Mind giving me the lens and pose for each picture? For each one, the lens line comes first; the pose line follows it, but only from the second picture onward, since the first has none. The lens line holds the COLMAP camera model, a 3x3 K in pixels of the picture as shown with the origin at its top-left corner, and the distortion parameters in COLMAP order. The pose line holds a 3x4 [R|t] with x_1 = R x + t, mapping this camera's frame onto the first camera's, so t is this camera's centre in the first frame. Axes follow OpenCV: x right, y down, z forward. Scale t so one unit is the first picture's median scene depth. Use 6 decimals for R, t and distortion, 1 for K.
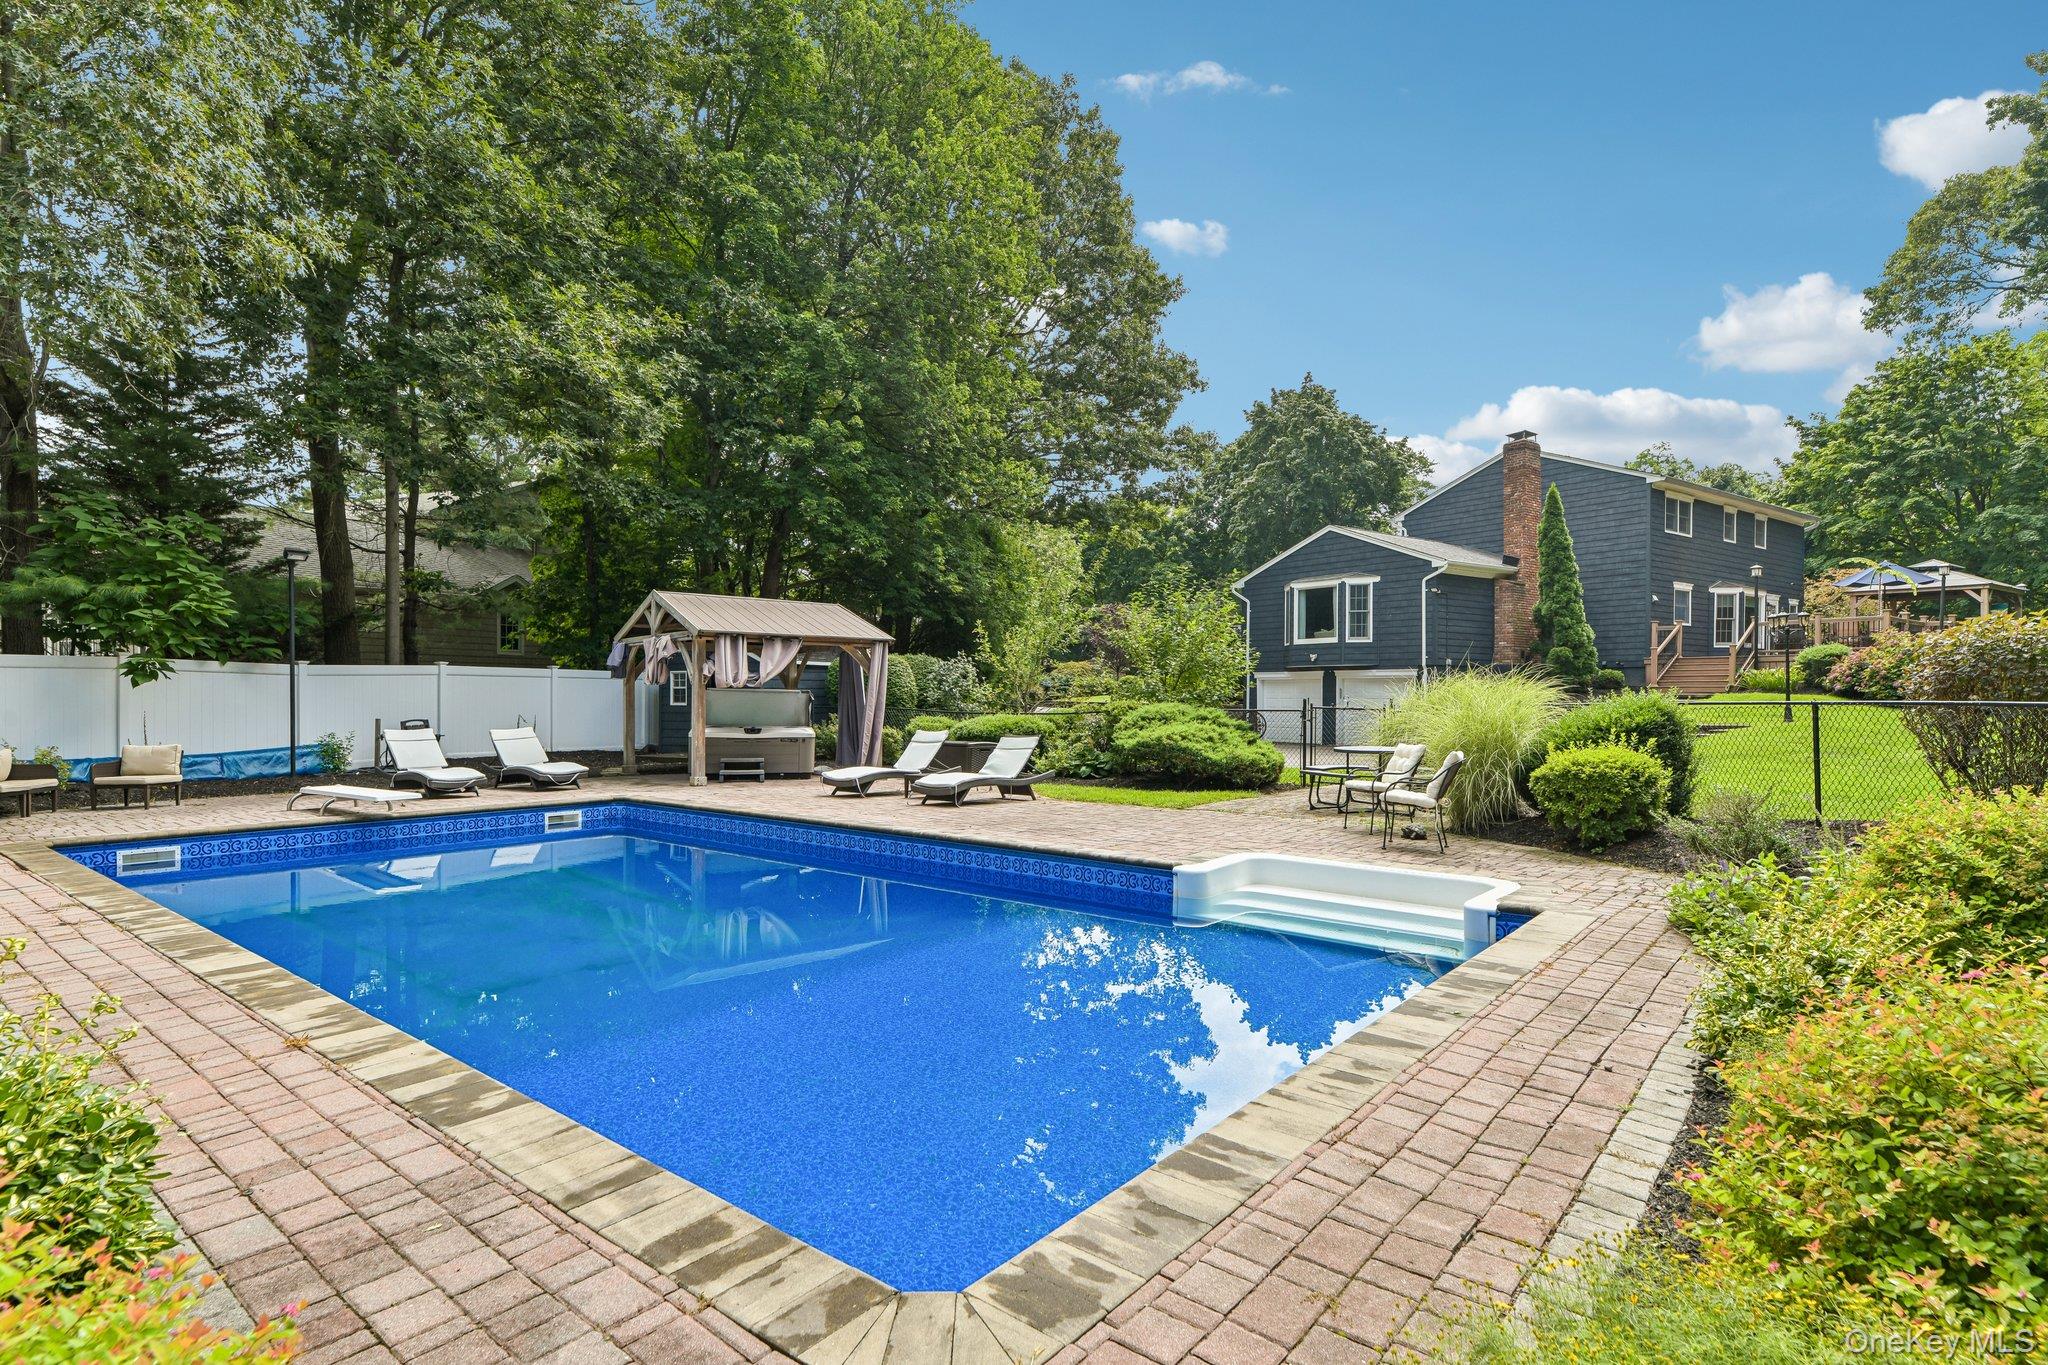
lens RADIAL K [[1054.3, 0, 1024.0], [0, 1054.3, 682.5], [0, 0, 1]] dist [0.001489, -0.000641]
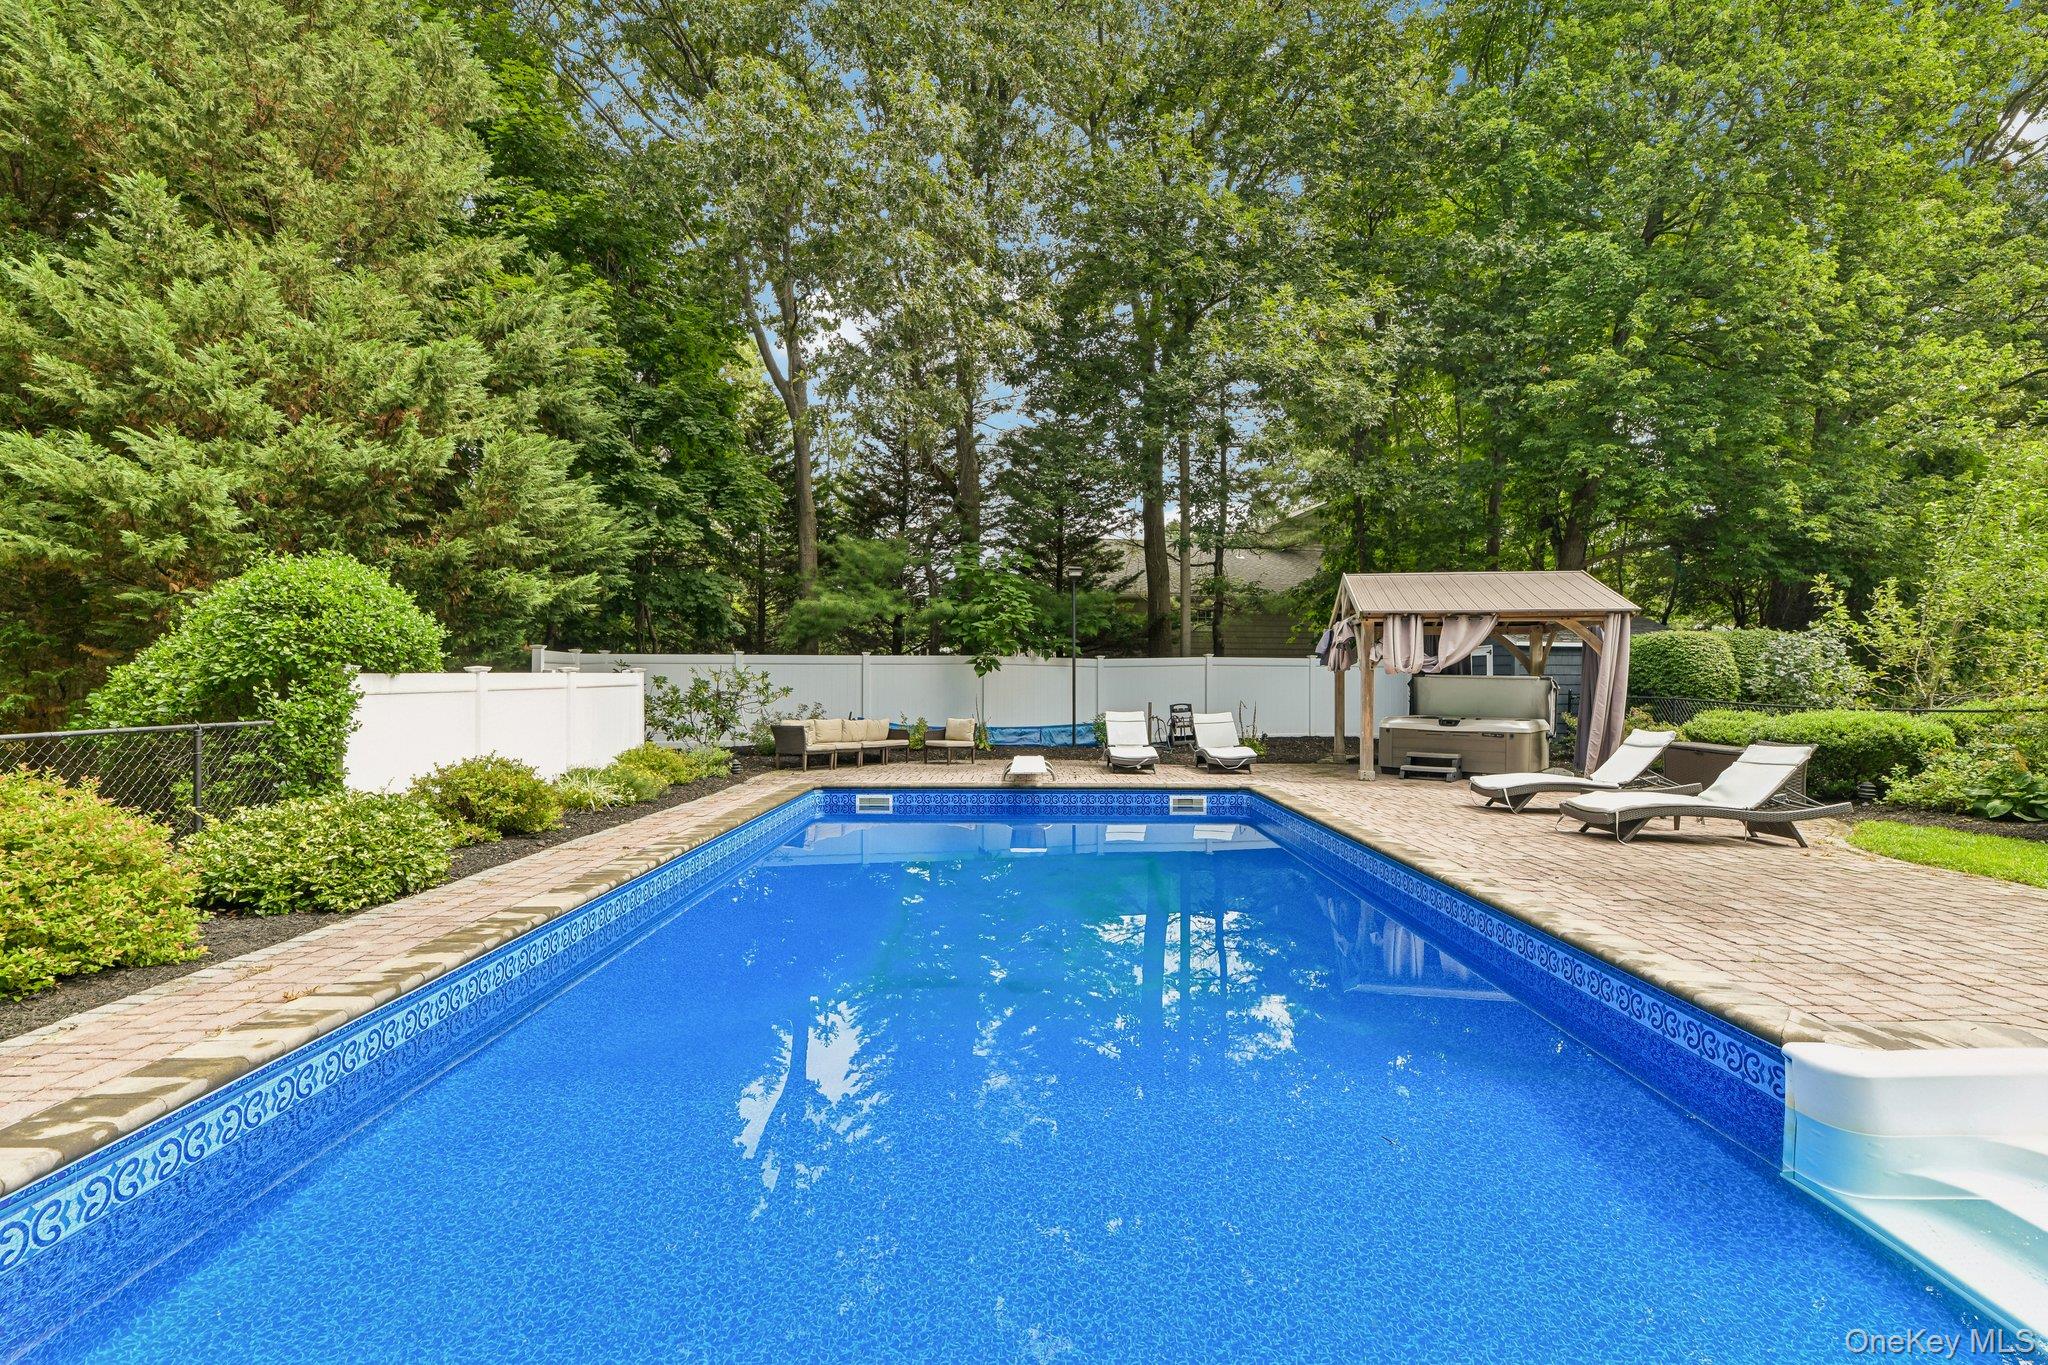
lens RADIAL K [[925.5, 0, 1016.1], [0, 925.5, 672.7], [0, 0, 1]] dist [-0.000294, -0.000538]
pose [[0.621963, -0.009727, -0.782986, 0.144902], [0.008692, 0.999947, -0.005518, 0.006148], [0.782998, -0.003374, 0.622015, 0.276535]]
